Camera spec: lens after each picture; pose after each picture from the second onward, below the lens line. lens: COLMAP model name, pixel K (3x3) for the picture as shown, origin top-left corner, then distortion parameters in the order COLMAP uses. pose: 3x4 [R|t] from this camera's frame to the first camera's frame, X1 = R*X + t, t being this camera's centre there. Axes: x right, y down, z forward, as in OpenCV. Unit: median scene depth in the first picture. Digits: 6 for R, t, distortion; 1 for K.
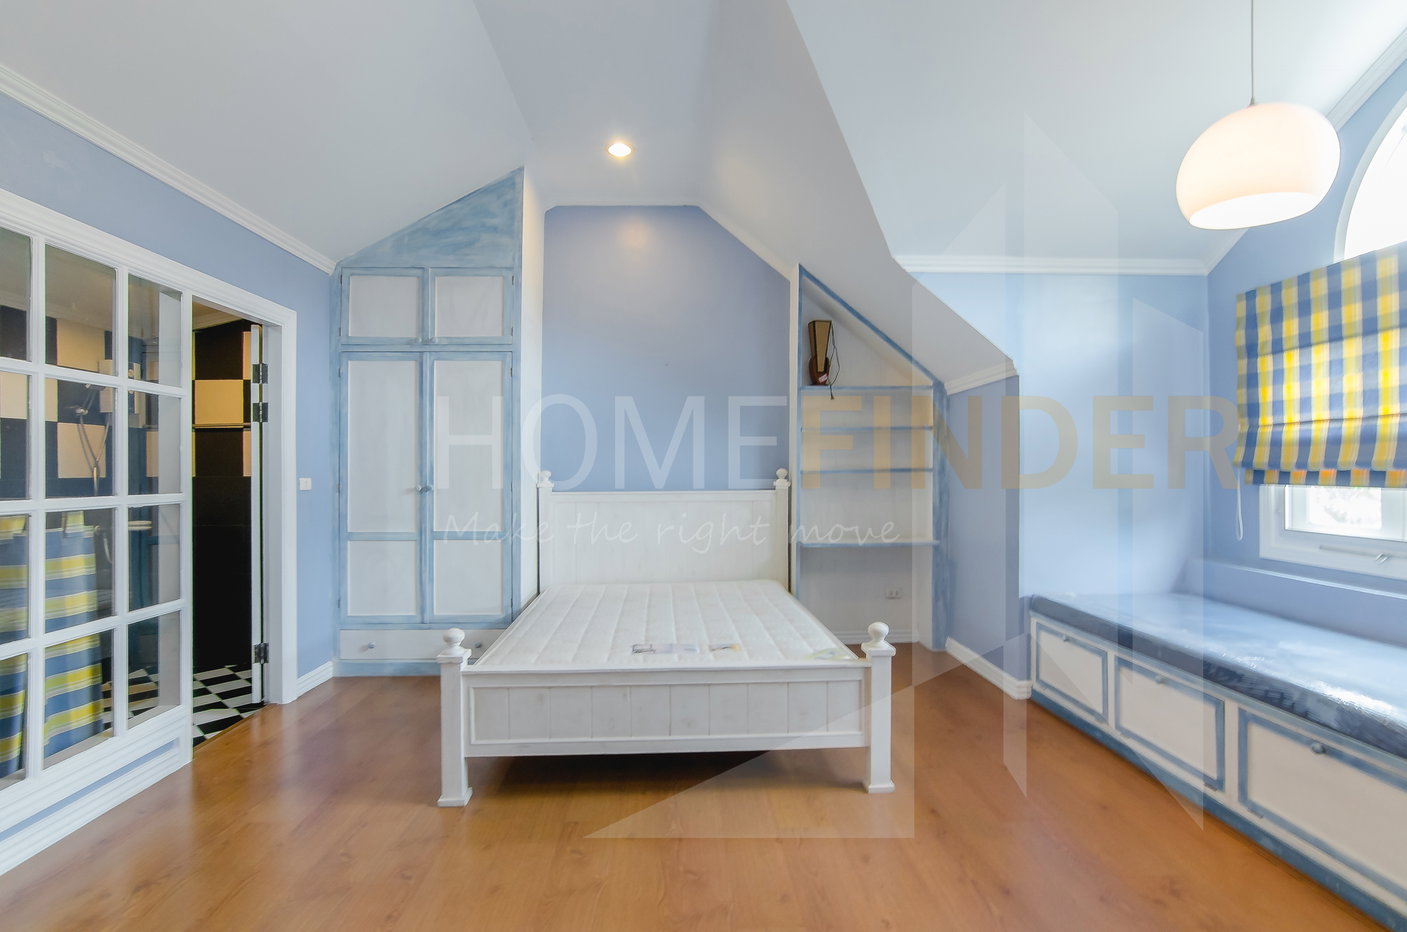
lens RADIAL K [[693.1, 0, 703.5], [0, 693.1, 466.0], [0, 0, 1]] dist [-0.042309, 0.022457]
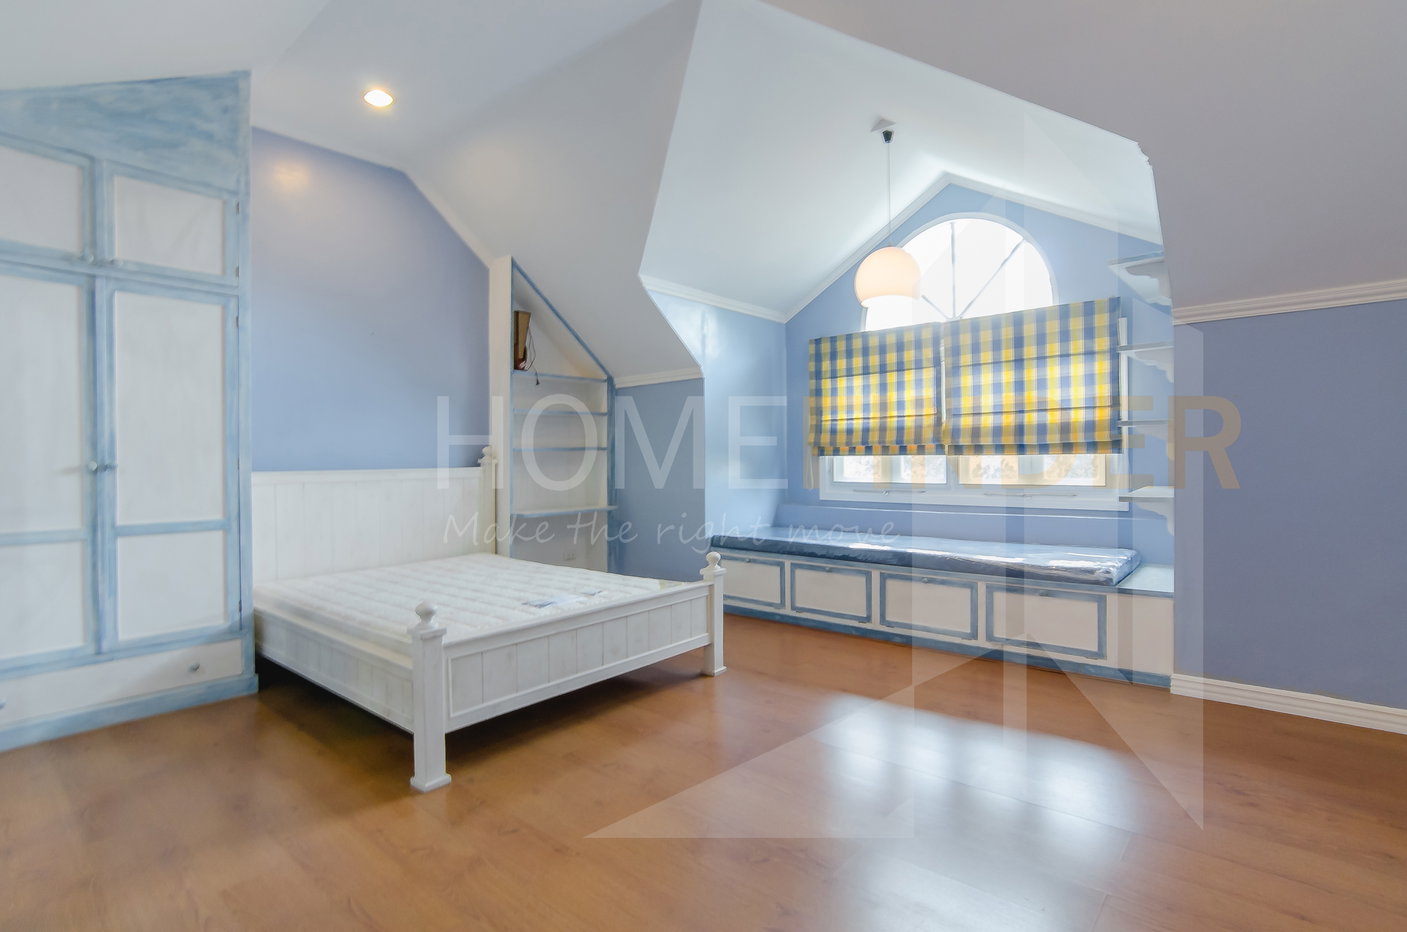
lens RADIAL K [[693.1, 0, 703.5], [0, 693.1, 466.0], [0, 0, 1]] dist [-0.042309, 0.022457]
pose [[0.674188, -0.010029, 0.738492, -0.628766], [0.004292, 0.999944, 0.009661, 0.034287], [-0.738548, -0.003344, 0.674193, 0.070481]]
